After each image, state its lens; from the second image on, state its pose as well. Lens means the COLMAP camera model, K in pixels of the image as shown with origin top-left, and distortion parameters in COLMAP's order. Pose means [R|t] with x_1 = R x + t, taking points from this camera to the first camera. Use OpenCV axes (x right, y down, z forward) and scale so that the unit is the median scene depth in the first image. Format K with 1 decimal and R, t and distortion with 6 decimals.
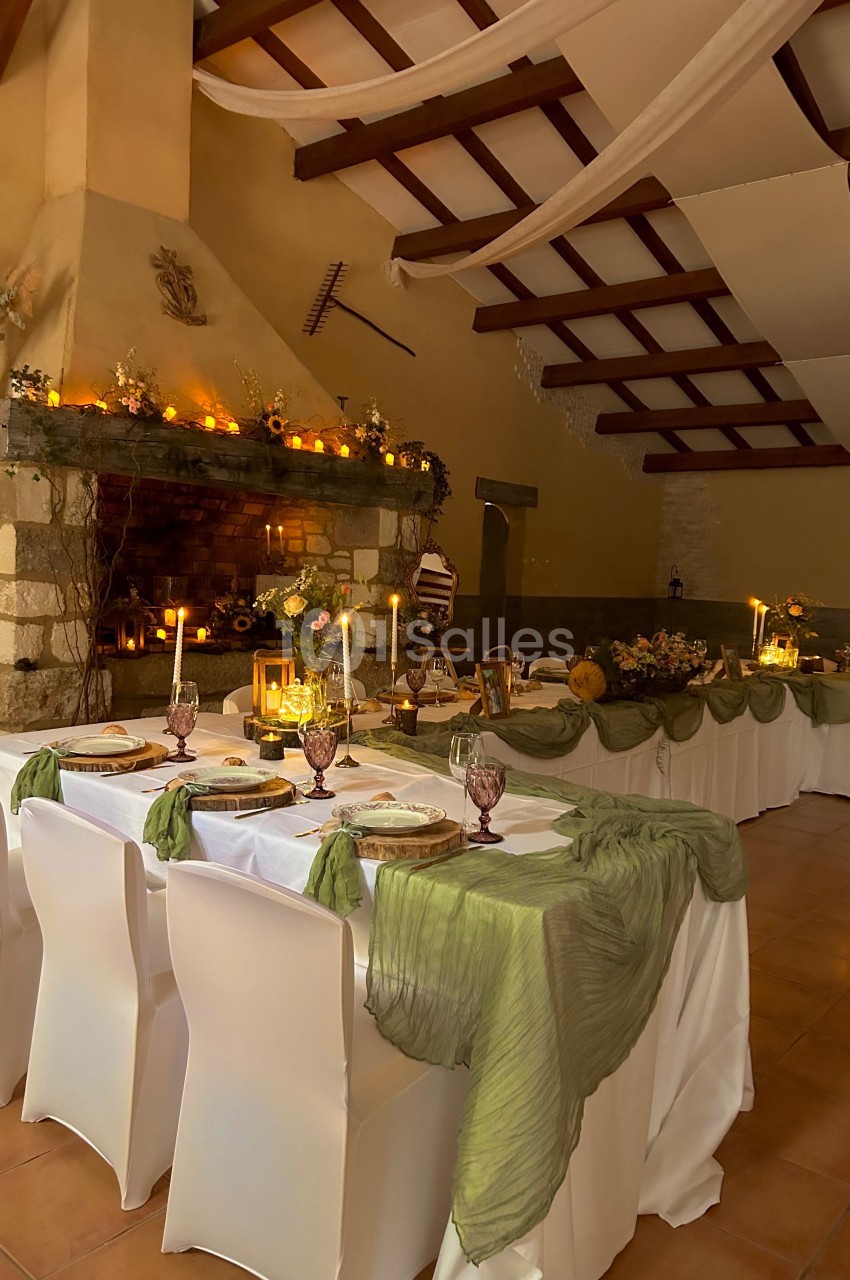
lens RADIAL K [[950.7, 0, 425.0], [0, 950.7, 640.0], [0, 0, 1]] dist [0.067848, -0.086104]
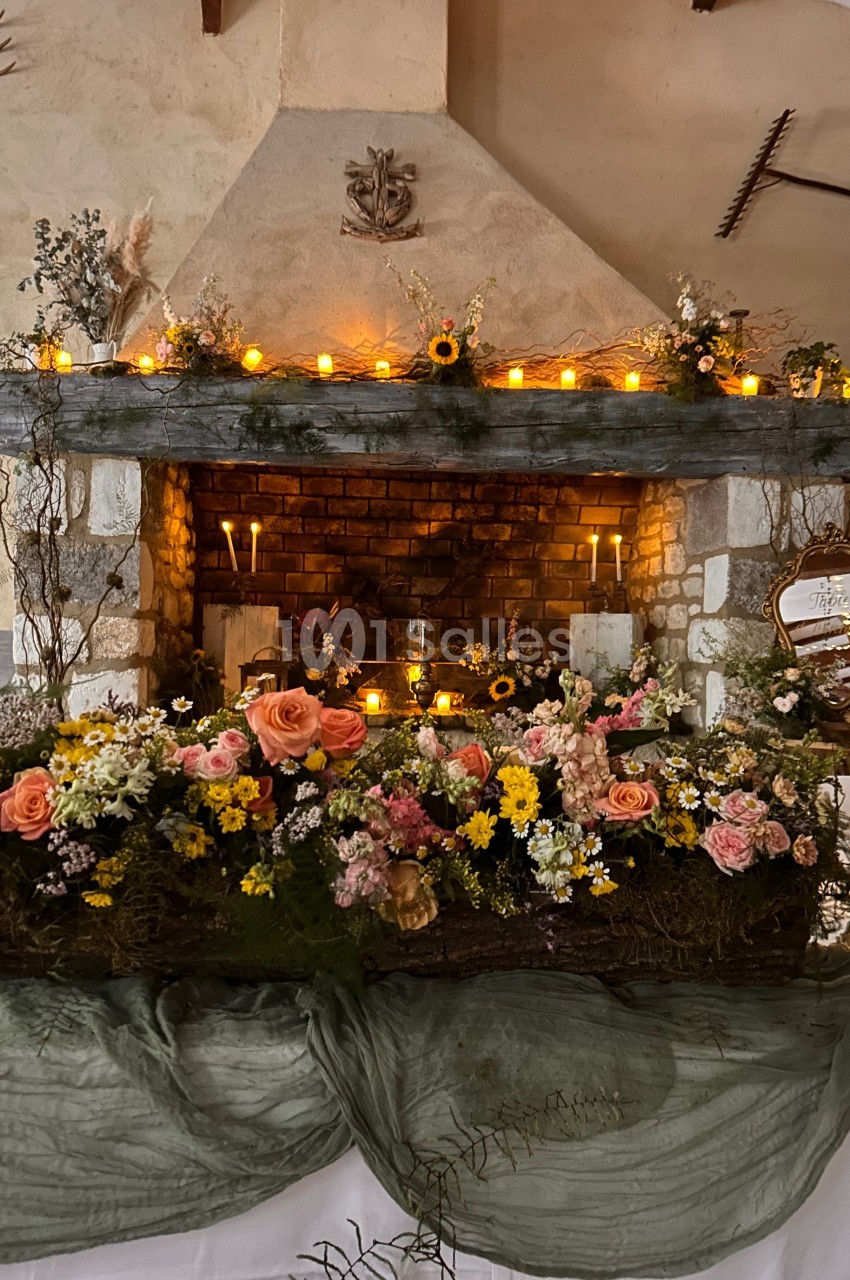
lens RADIAL K [[950.7, 0, 425.0], [0, 950.7, 640.0], [0, 0, 1]] dist [0.067848, -0.086104]
pose [[0.686554, -0.029153, -0.726495, 0.242541], [-0.037185, 0.996480, -0.075128, 0.000575], [0.726128, 0.078594, 0.683053, 0.550177]]
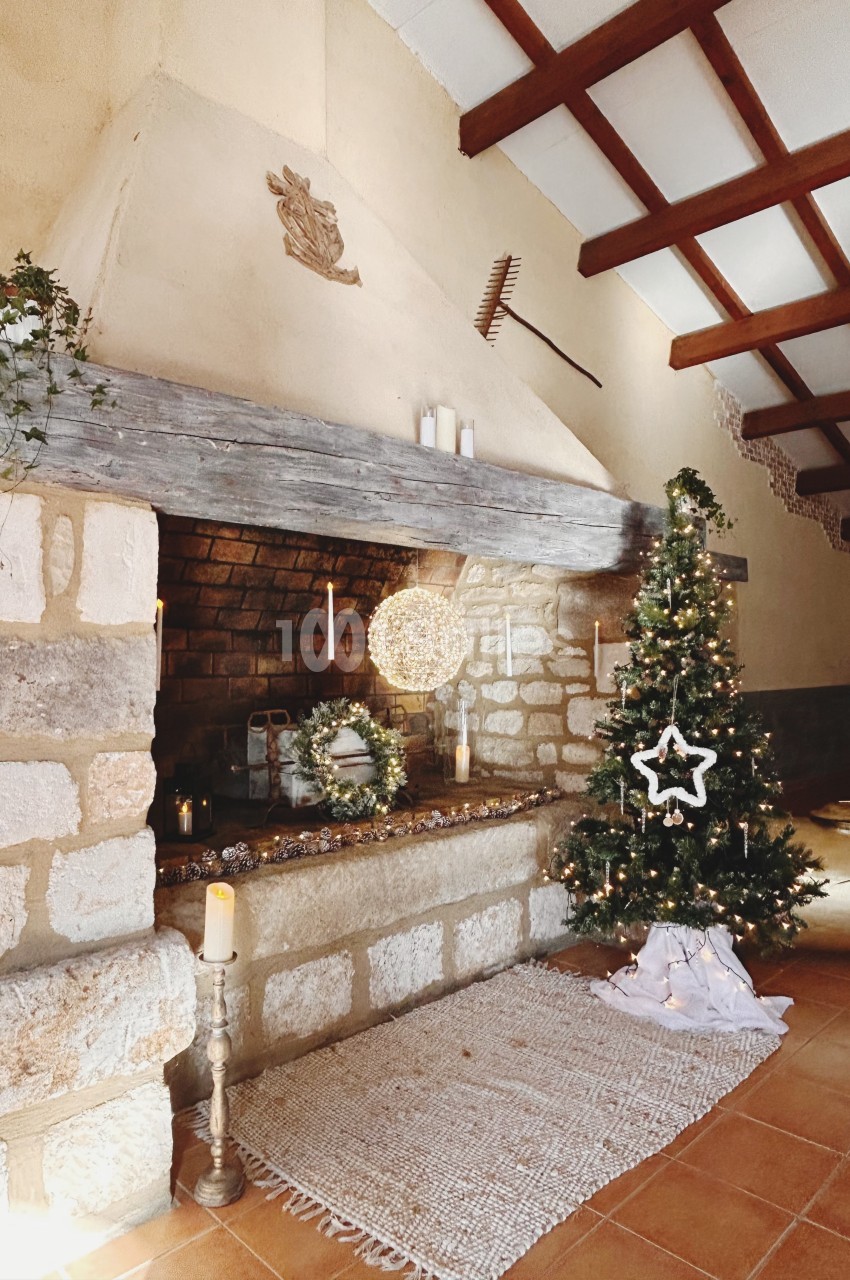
lens RADIAL K [[809.9, 0, 425.0], [0, 809.9, 640.0], [0, 0, 1]] dist [0.031558, -0.000731]
pose [[0.992463, -0.053504, -0.110251, -0.140055], [0.042066, 0.993732, -0.103572, -0.053241], [0.115102, 0.098154, 0.988493, 0.510435]]
